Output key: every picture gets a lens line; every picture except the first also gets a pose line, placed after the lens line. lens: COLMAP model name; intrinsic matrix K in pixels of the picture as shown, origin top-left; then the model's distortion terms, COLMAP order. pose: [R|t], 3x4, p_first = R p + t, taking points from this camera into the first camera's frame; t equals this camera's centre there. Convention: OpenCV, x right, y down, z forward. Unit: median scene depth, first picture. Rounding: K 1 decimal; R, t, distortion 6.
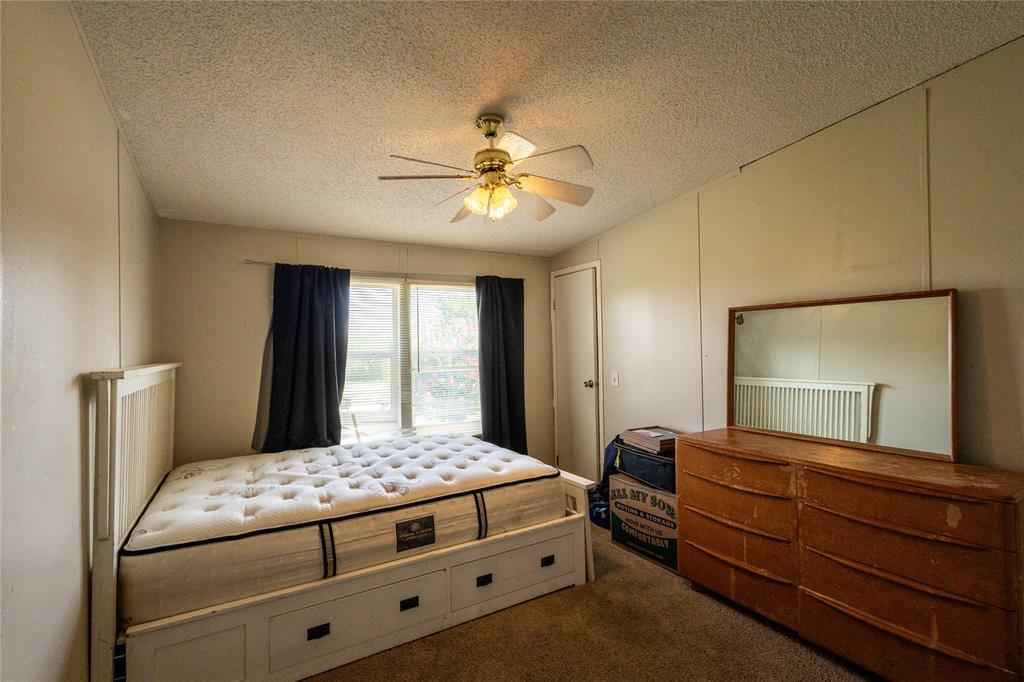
lens RADIAL K [[464.7, 0, 508.9], [0, 464.7, 342.7], [0, 0, 1]] dist [0.002933, 0.000263]
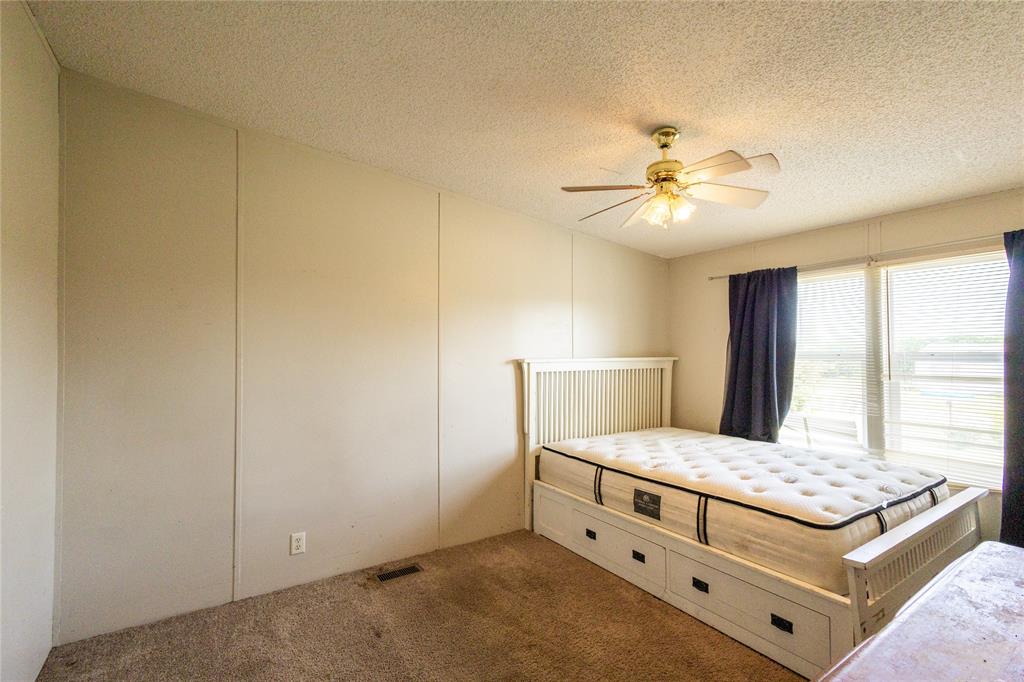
lens RADIAL K [[464.7, 0, 508.9], [0, 464.7, 342.7], [0, 0, 1]] dist [0.002933, 0.000263]
pose [[0.045029, -0.001469, -0.998985, 0.836317], [0.012053, 0.999927, -0.000927, -0.007870], [0.998913, -0.011999, 0.045043, 0.505880]]
